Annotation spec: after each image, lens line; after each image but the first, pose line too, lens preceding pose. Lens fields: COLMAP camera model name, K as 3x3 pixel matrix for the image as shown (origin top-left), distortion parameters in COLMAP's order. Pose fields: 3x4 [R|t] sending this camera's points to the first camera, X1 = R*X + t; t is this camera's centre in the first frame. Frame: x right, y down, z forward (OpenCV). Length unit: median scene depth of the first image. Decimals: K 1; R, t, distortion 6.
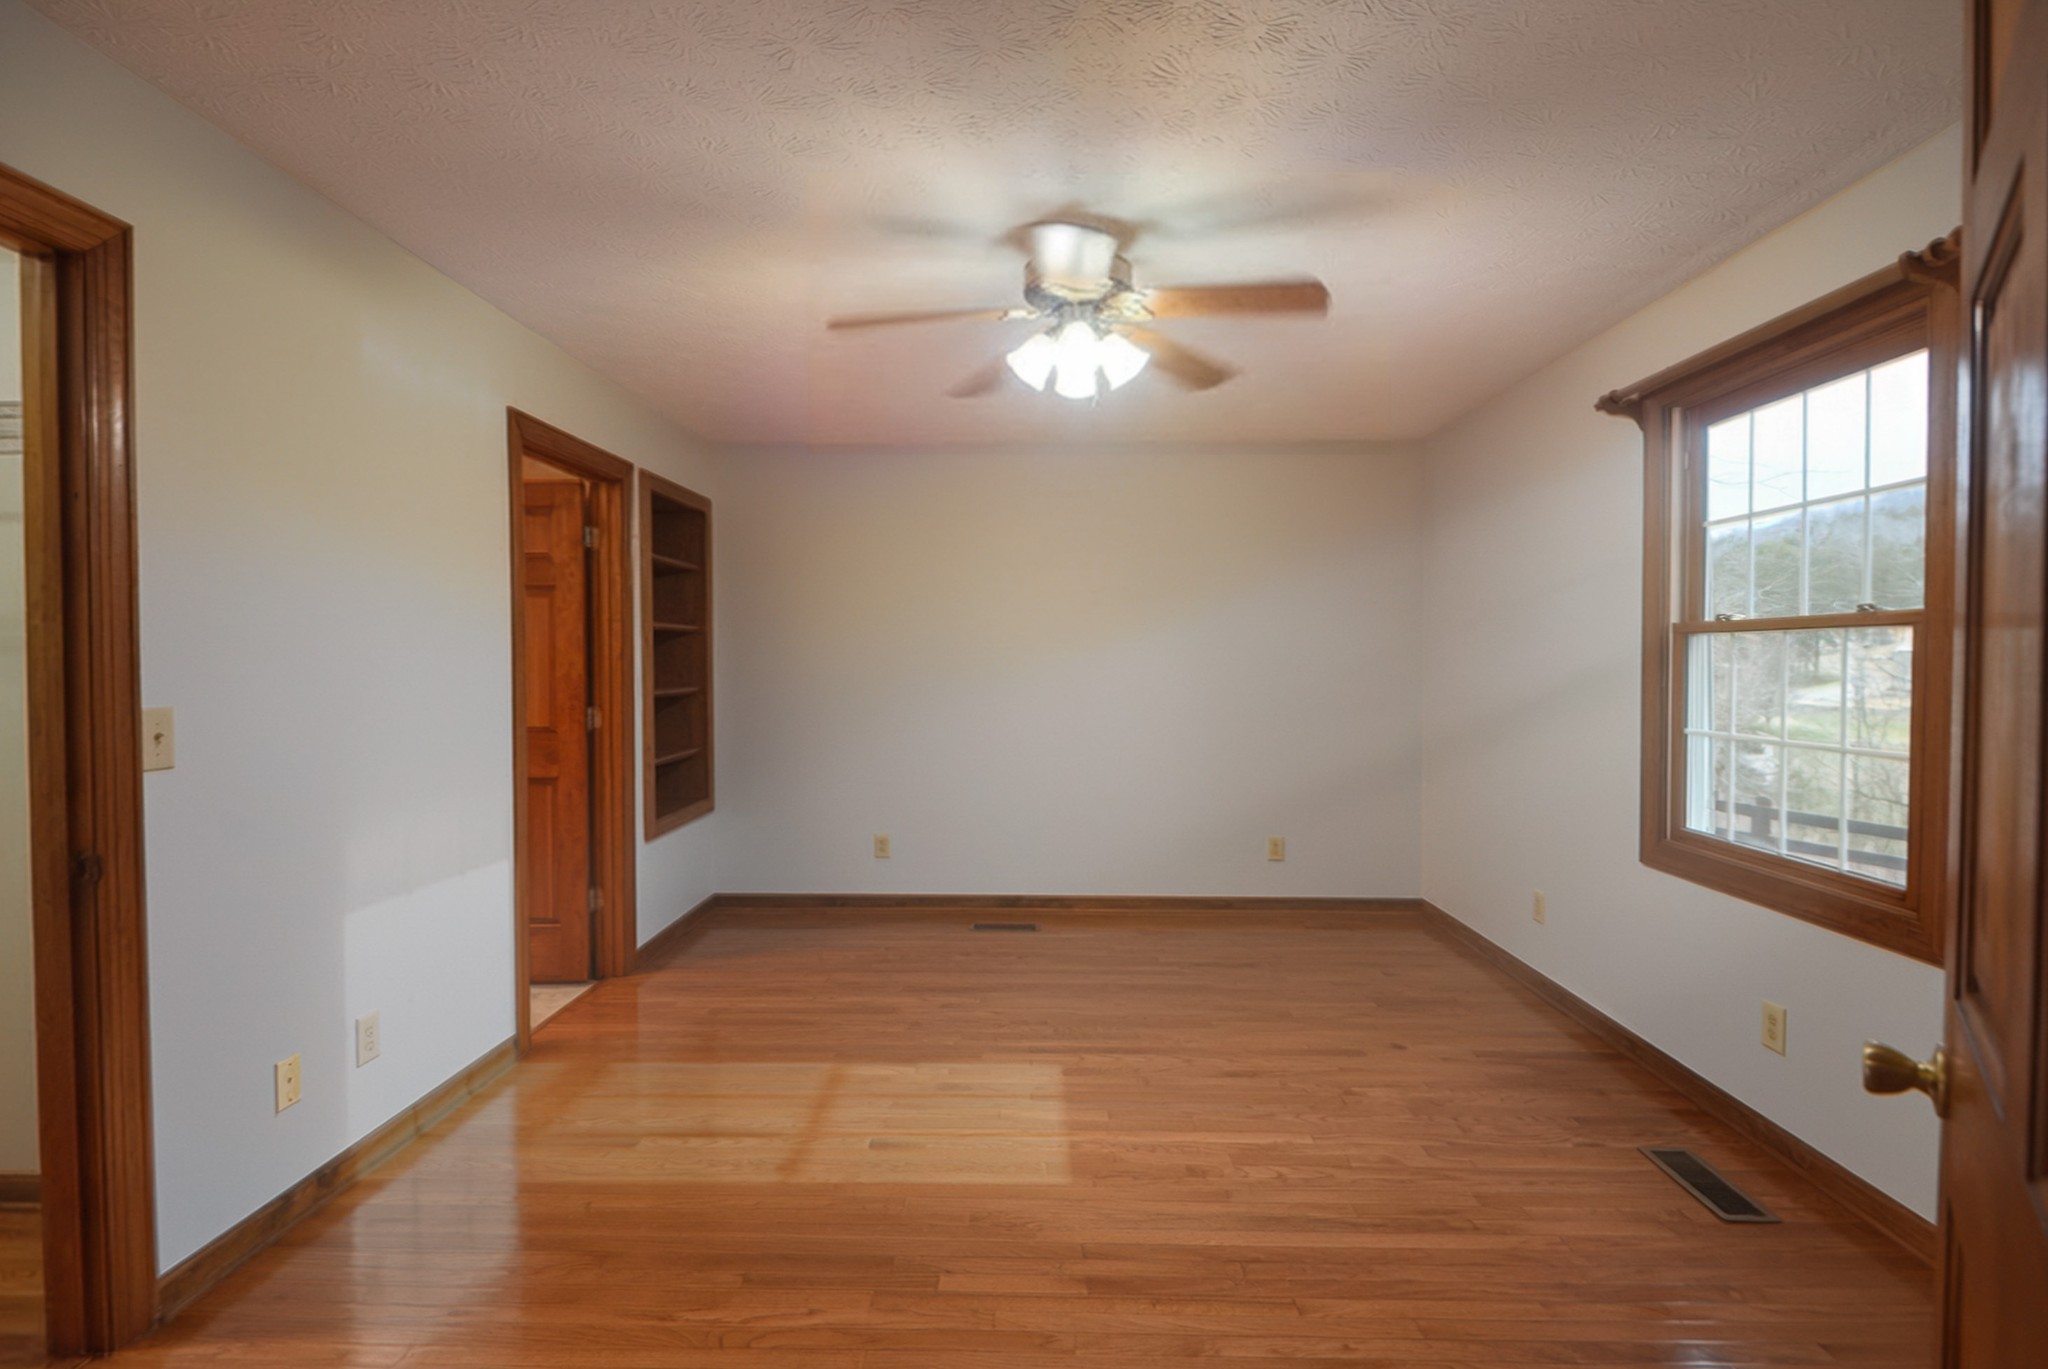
lens RADIAL K [[944.5, 0, 1024.0], [0, 944.5, 684.5], [0, 0, 1]] dist [-0.005440, -0.001063]
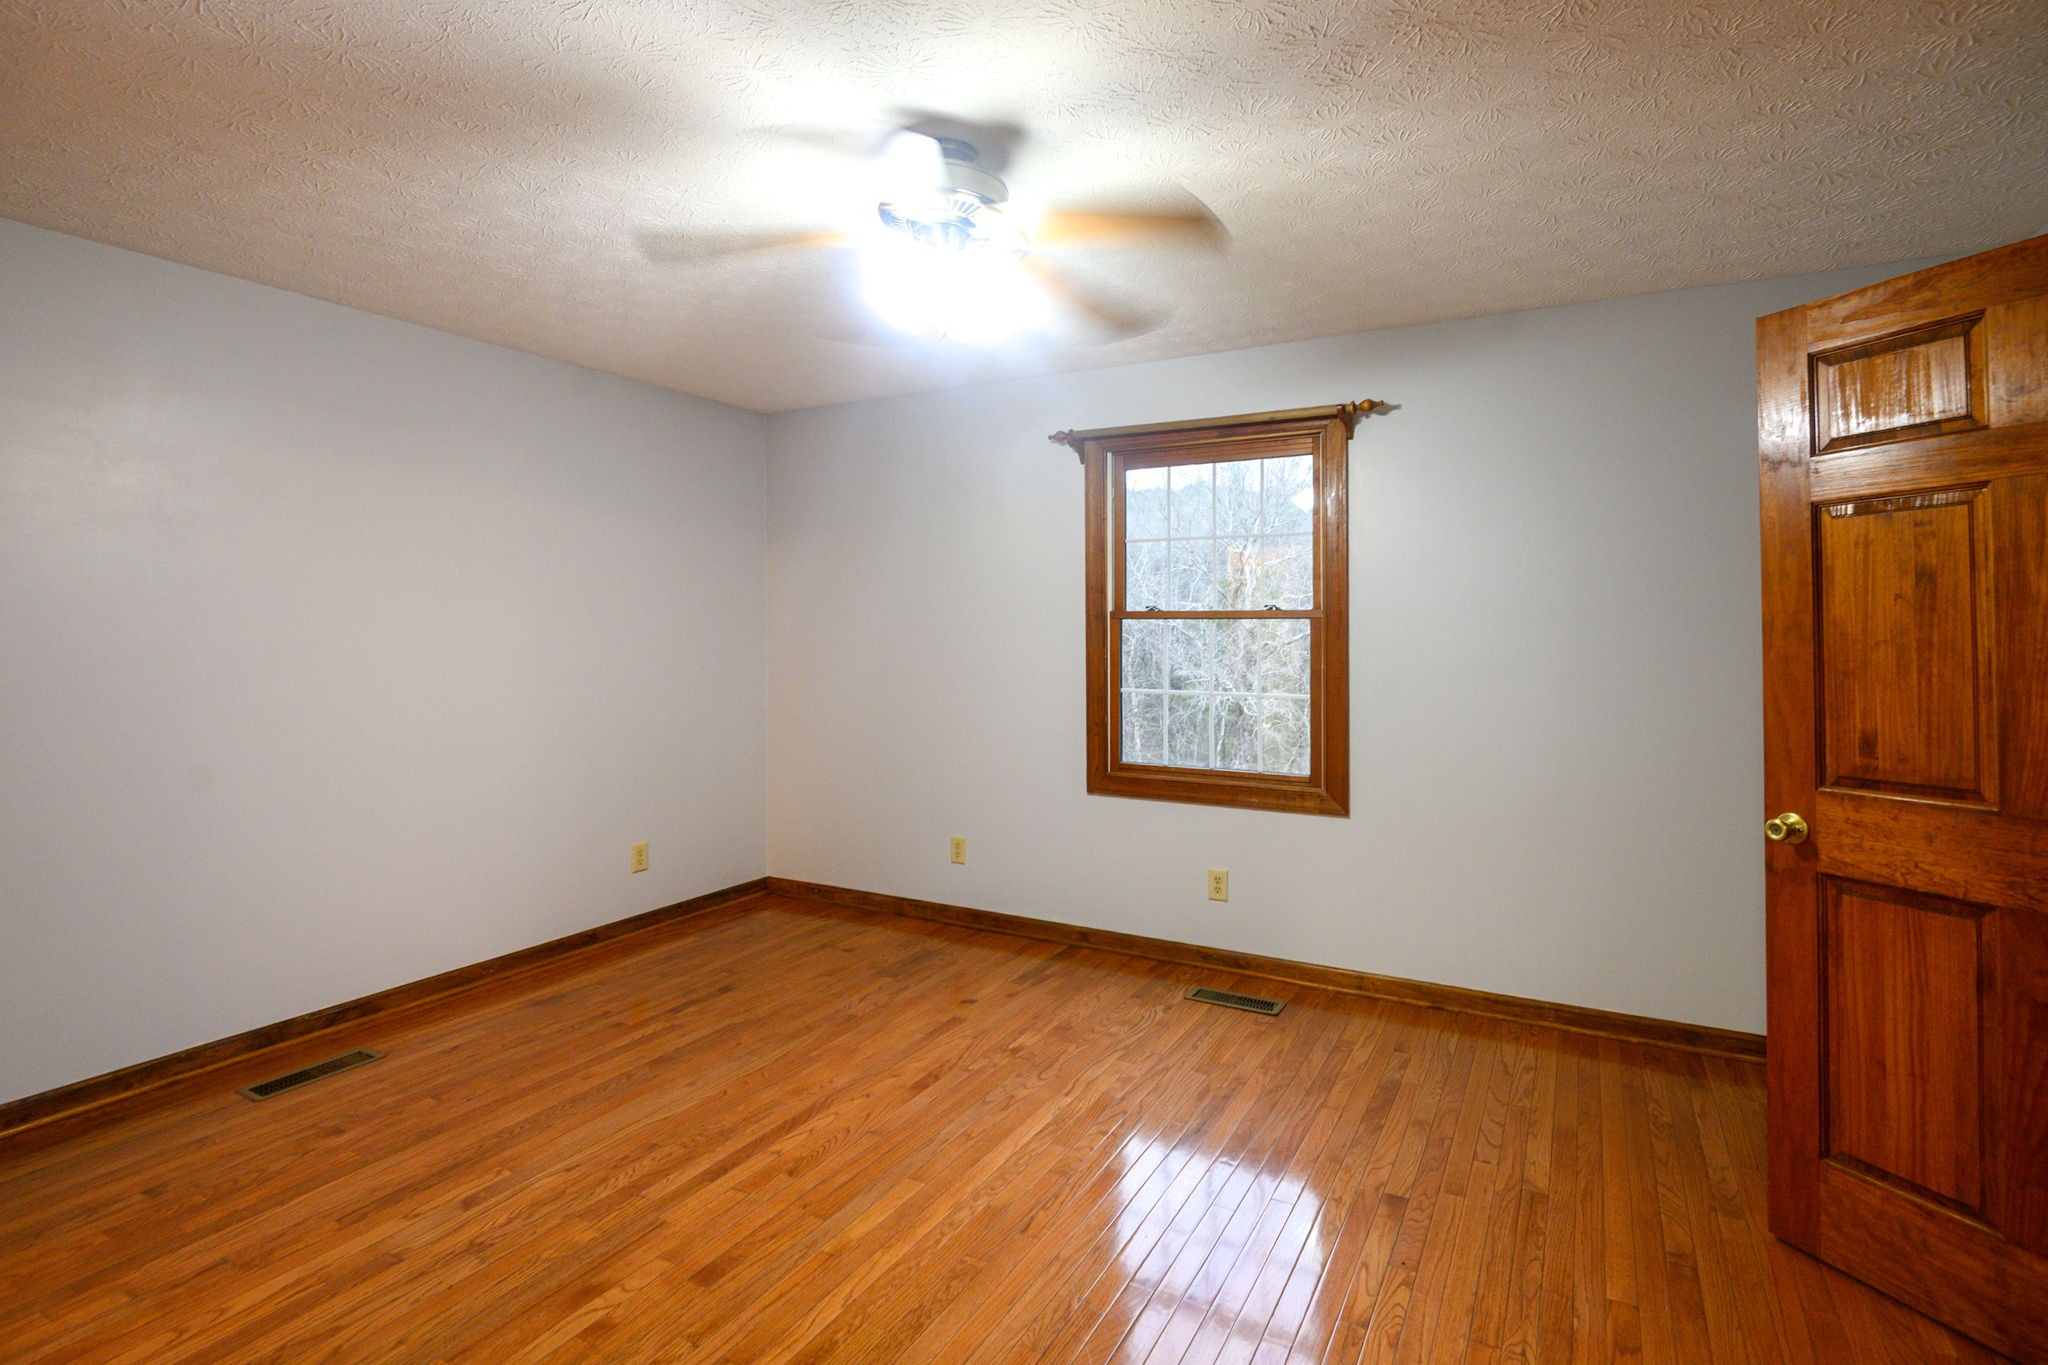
lens RADIAL K [[957.2, 0, 1066.8], [0, 957.2, 634.4], [0, 0, 1]] dist [-0.008230, -0.000690]
pose [[0.449646, -0.003852, 0.893199, -0.557018], [0.020926, 0.999762, -0.006223, -0.023934], [-0.892962, 0.021489, 0.449619, 0.437149]]
